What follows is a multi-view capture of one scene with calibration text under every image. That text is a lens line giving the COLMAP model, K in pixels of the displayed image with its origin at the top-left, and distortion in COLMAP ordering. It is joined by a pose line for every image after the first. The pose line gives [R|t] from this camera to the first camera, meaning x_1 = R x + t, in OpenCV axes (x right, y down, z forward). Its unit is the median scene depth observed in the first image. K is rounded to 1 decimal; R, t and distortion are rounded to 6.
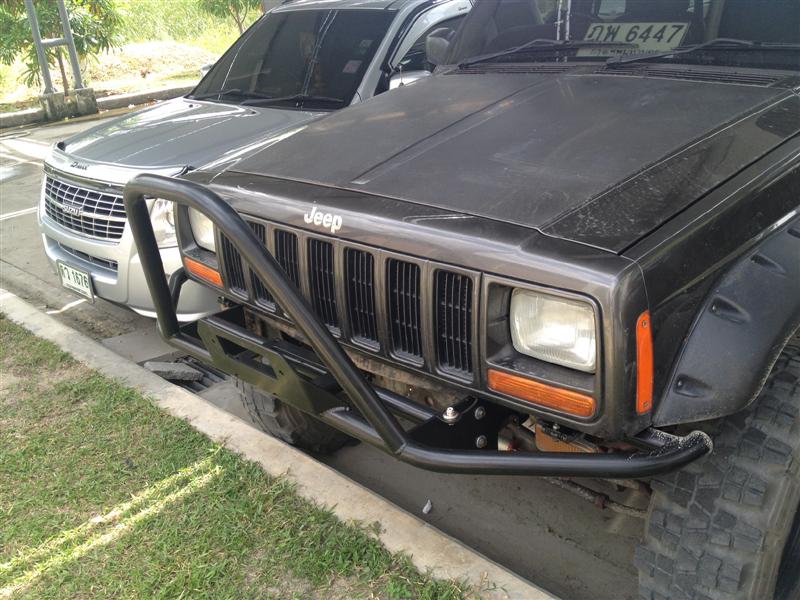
lens RADIAL K [[752.2, 0, 400.0], [0, 752.2, 300.0], [0, 0, 1]] dist [0.163058, -0.293977]
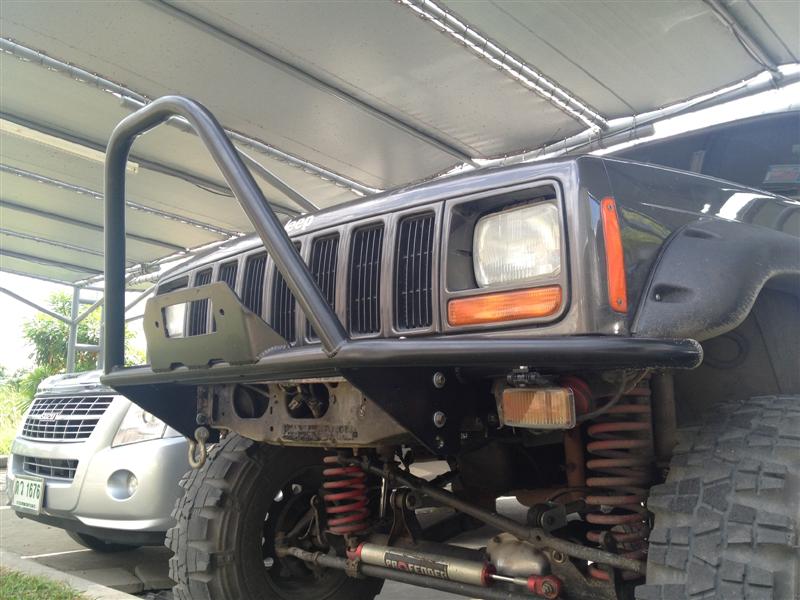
lens RADIAL K [[752.2, 0, 400.0], [0, 752.2, 300.0], [0, 0, 1]] dist [0.163058, -0.293977]
pose [[0.996608, 0.073239, -0.037524, 0.088421], [-0.081961, 0.842530, -0.532377, 0.541811], [-0.007375, 0.533647, 0.845675, 0.222226]]
